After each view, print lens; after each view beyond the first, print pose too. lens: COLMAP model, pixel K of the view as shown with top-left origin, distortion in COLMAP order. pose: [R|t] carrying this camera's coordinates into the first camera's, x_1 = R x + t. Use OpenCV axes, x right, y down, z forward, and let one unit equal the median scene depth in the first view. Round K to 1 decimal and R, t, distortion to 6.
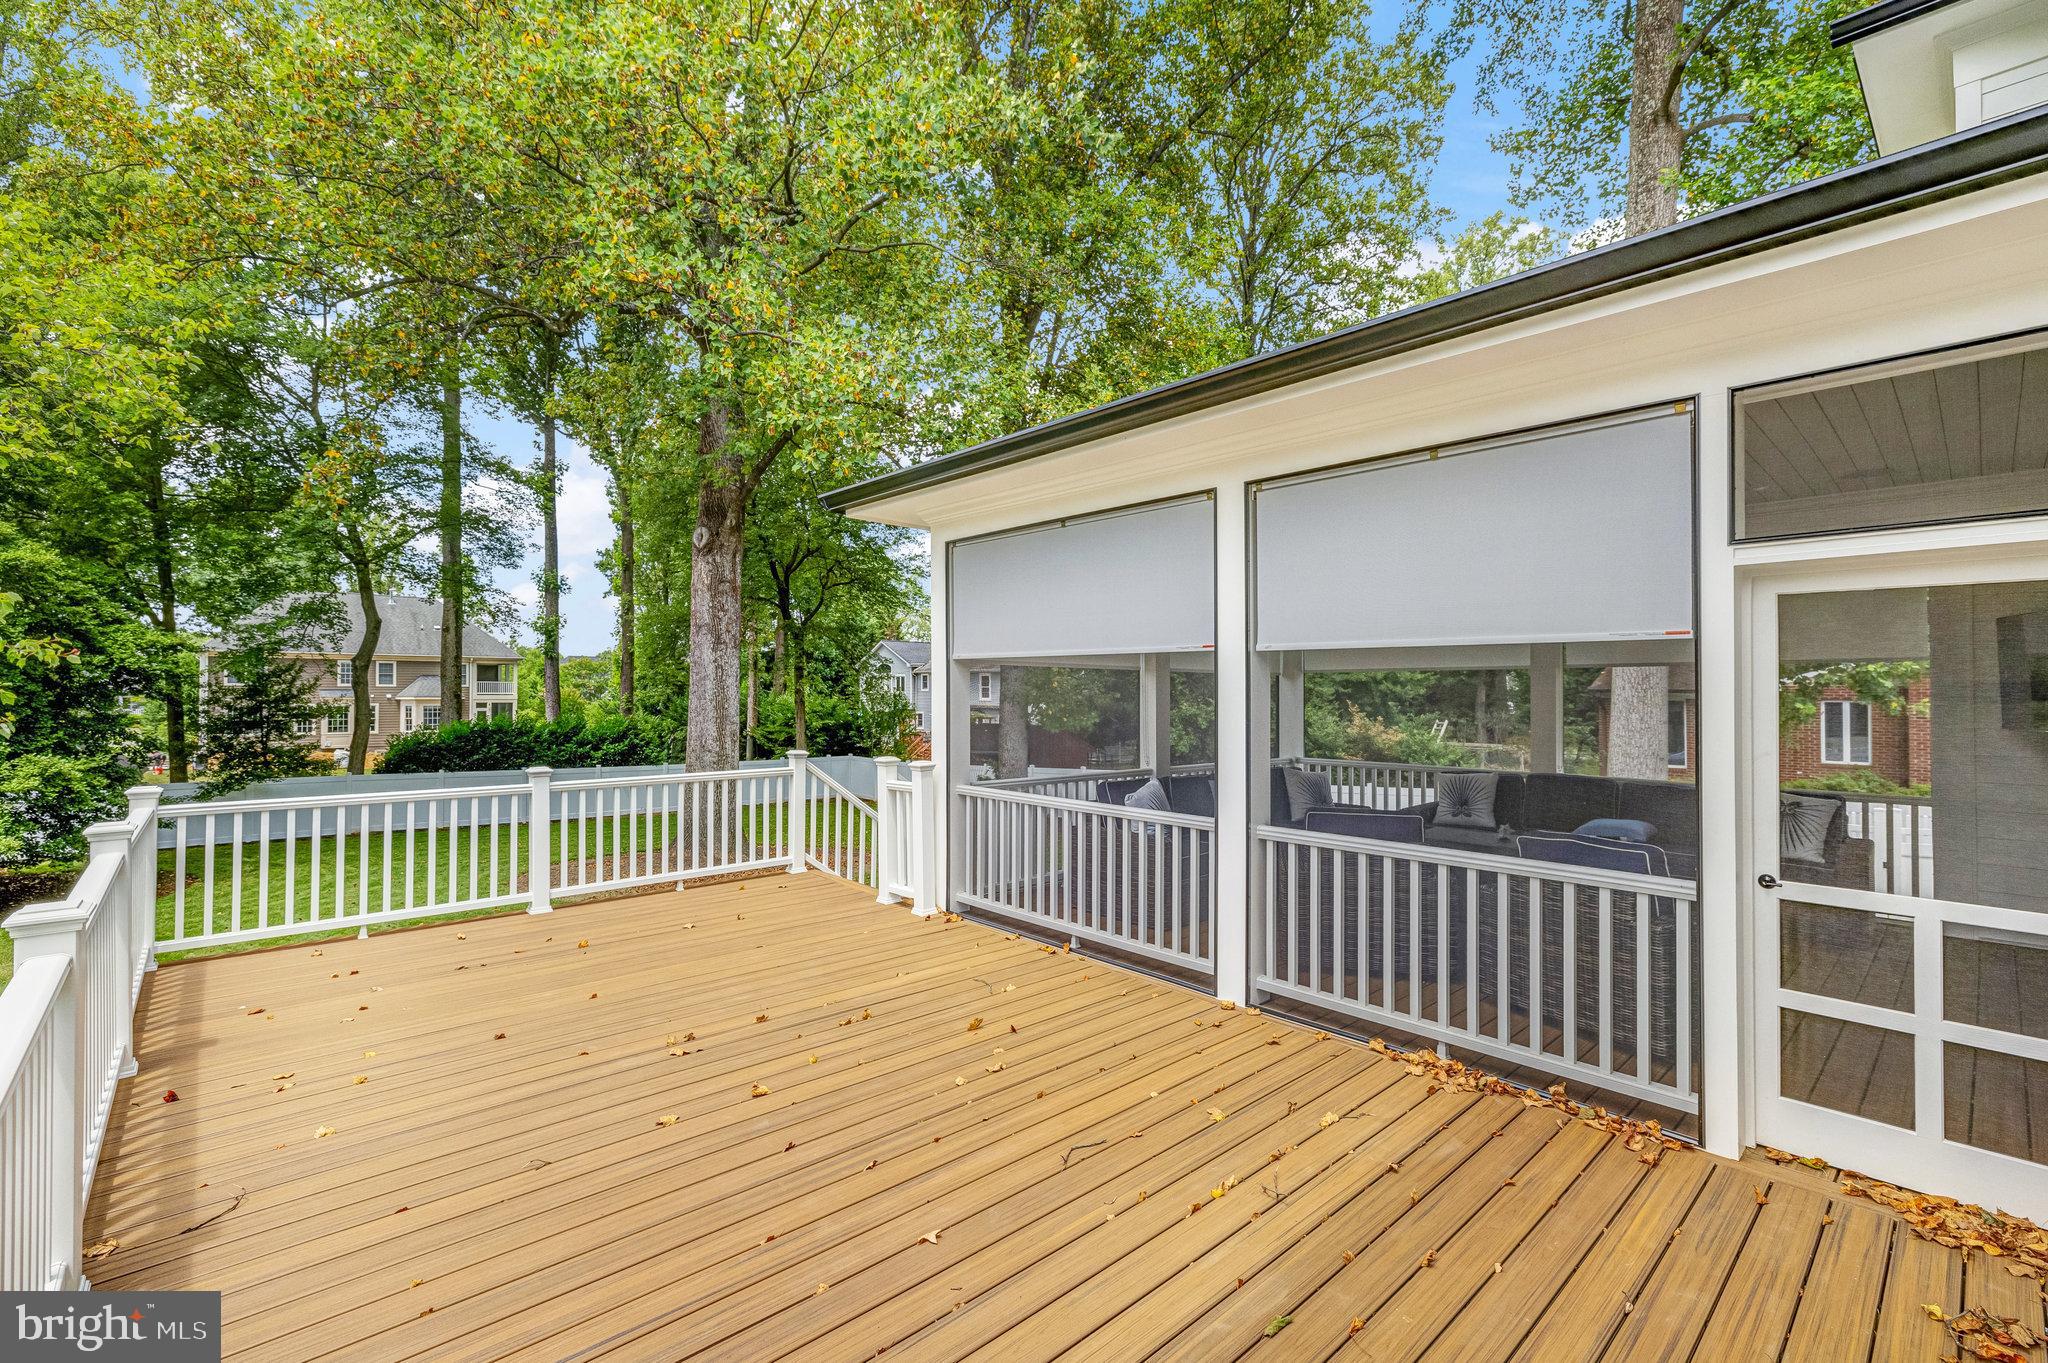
lens RADIAL K [[898.3, 0, 989.4], [0, 898.3, 679.4], [0, 0, 1]] dist [-0.001655, -0.000770]
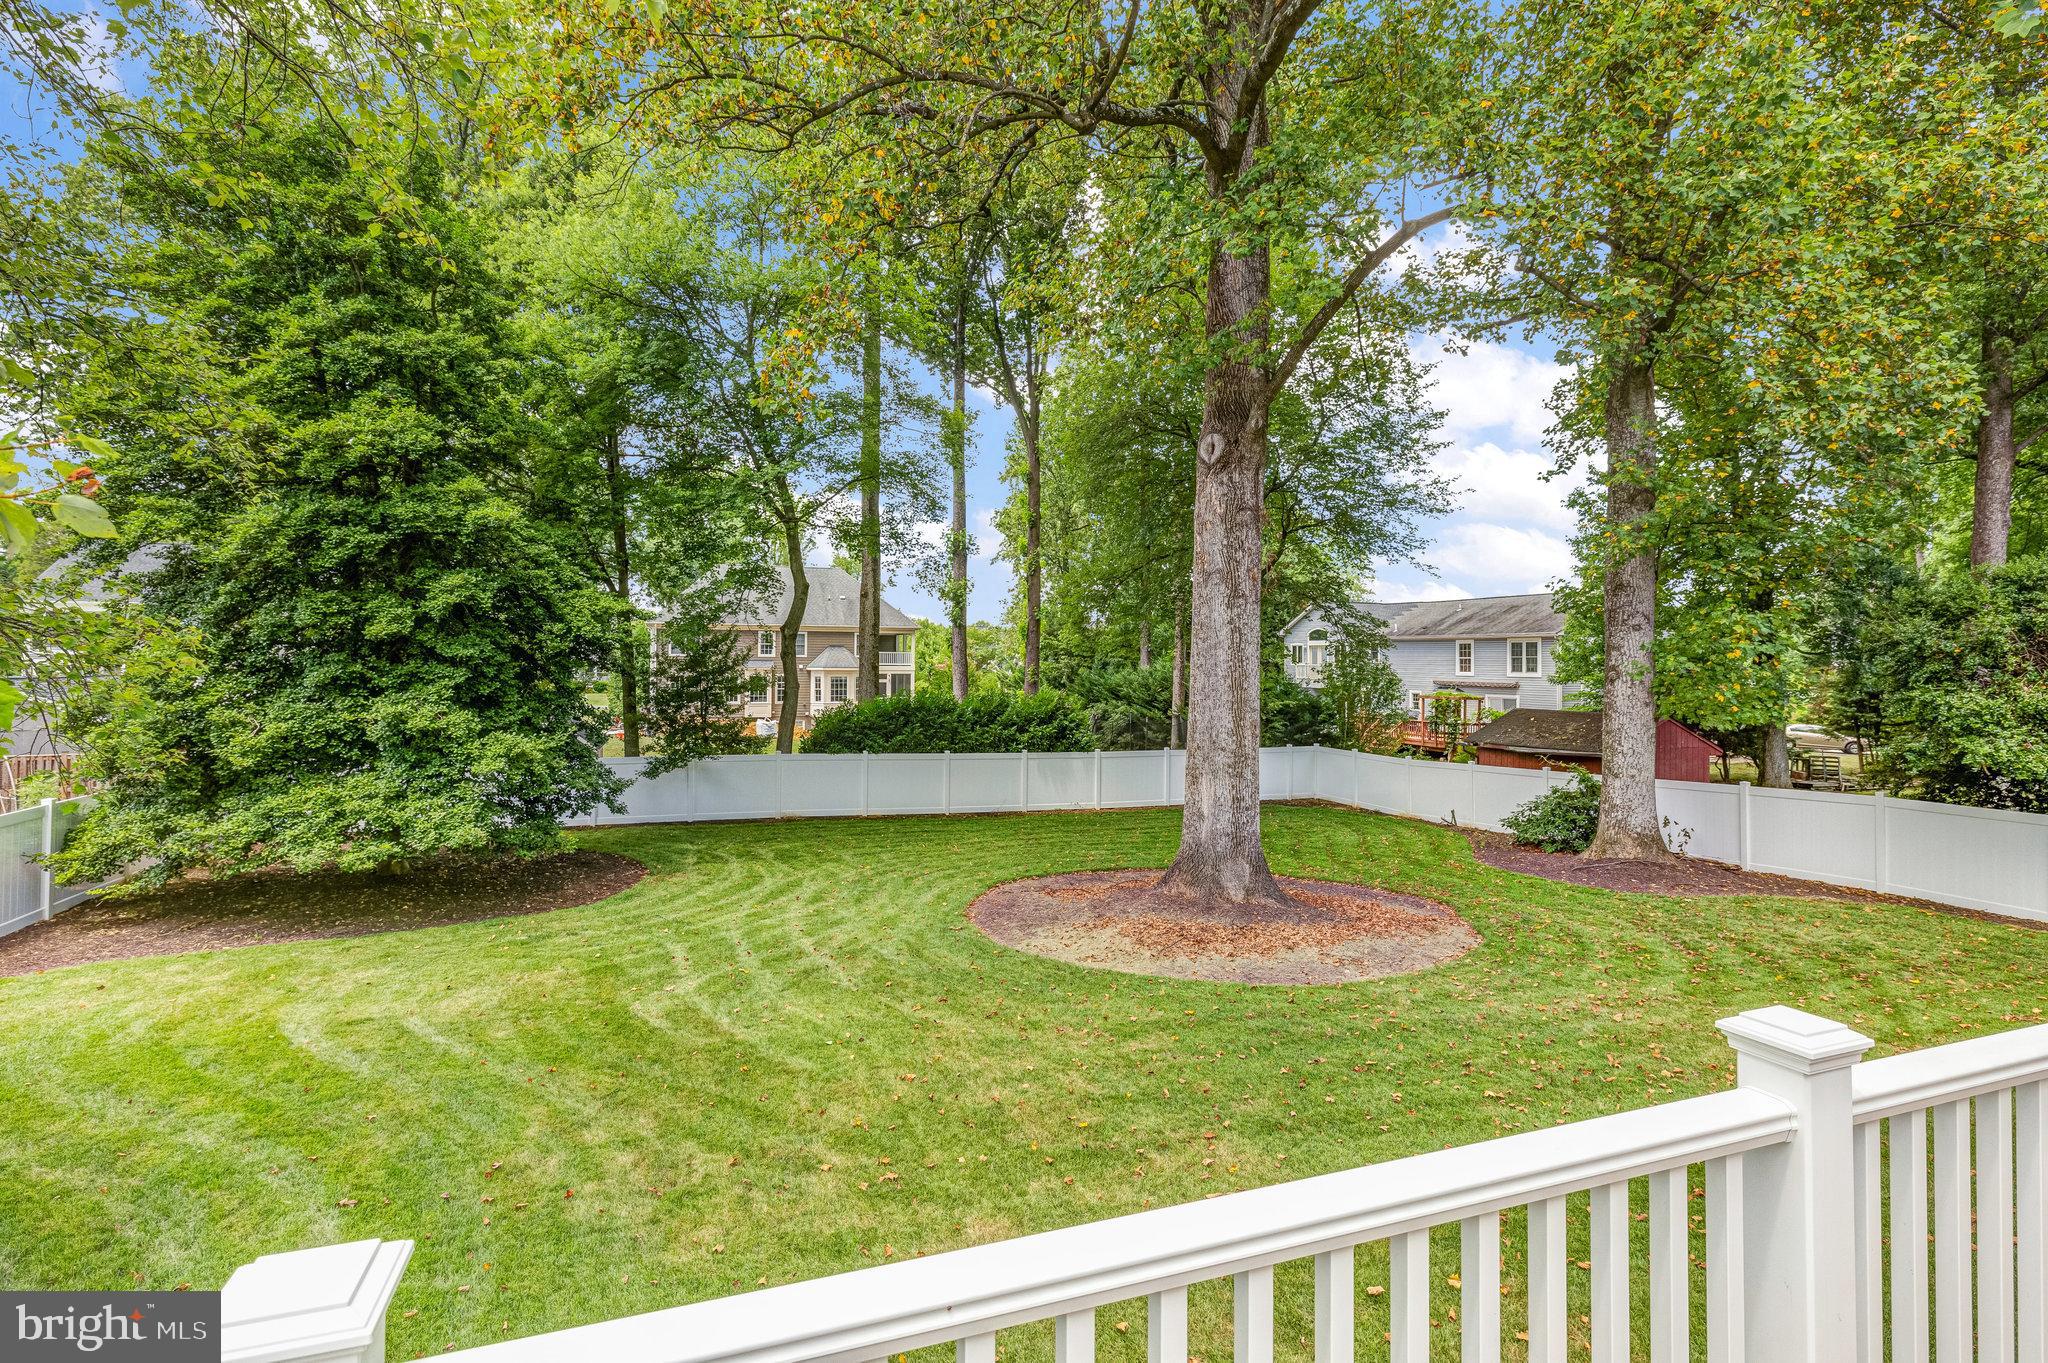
lens RADIAL K [[977.2, 0, 1024.1], [0, 977.2, 636.7], [0, 0, 1]] dist [-0.050017, 0.000055]
pose [[0.936969, -0.006852, -0.349346, -0.131099], [0.002224, 0.999904, -0.013647, 0.000781], [0.349406, 0.012010, 0.936894, 0.154973]]
